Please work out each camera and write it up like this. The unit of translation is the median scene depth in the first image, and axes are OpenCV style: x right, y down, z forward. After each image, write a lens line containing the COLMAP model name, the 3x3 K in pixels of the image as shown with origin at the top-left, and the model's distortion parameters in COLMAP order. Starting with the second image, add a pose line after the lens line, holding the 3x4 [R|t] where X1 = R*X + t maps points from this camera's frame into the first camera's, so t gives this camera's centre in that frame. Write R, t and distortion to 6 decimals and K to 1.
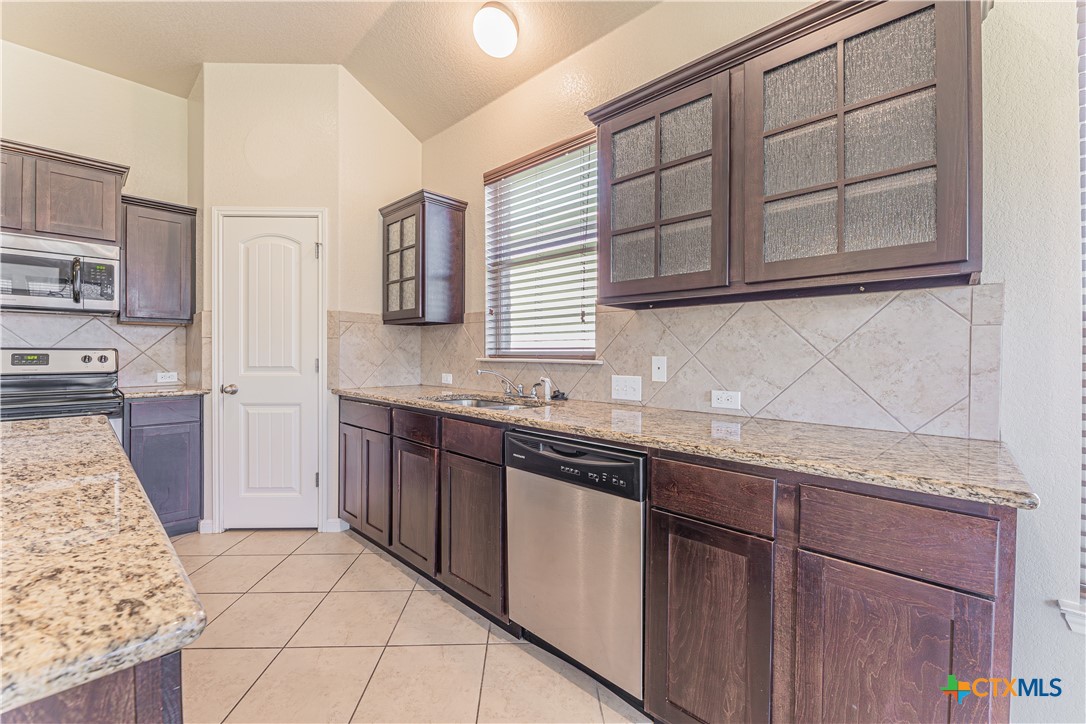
lens RADIAL K [[439.6, 0, 547.5], [0, 439.6, 355.8], [0, 0, 1]] dist [-0.010958, -0.000231]
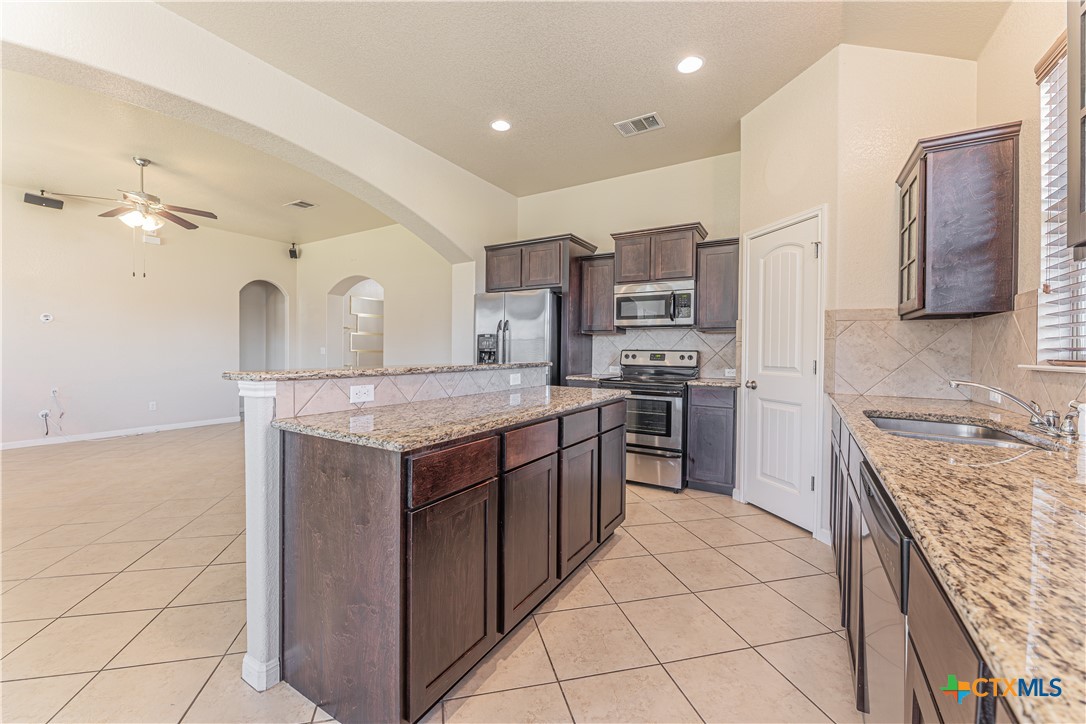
lens RADIAL K [[442.1, 0, 530.8], [0, 442.1, 353.7], [0, 0, 1]] dist [-0.008903, 0.000142]
pose [[0.176451, 0.005357, -0.984295, 0.339484], [-0.014671, 0.999888, 0.002812, -0.002041], [0.984200, 0.013945, 0.176510, 0.201578]]
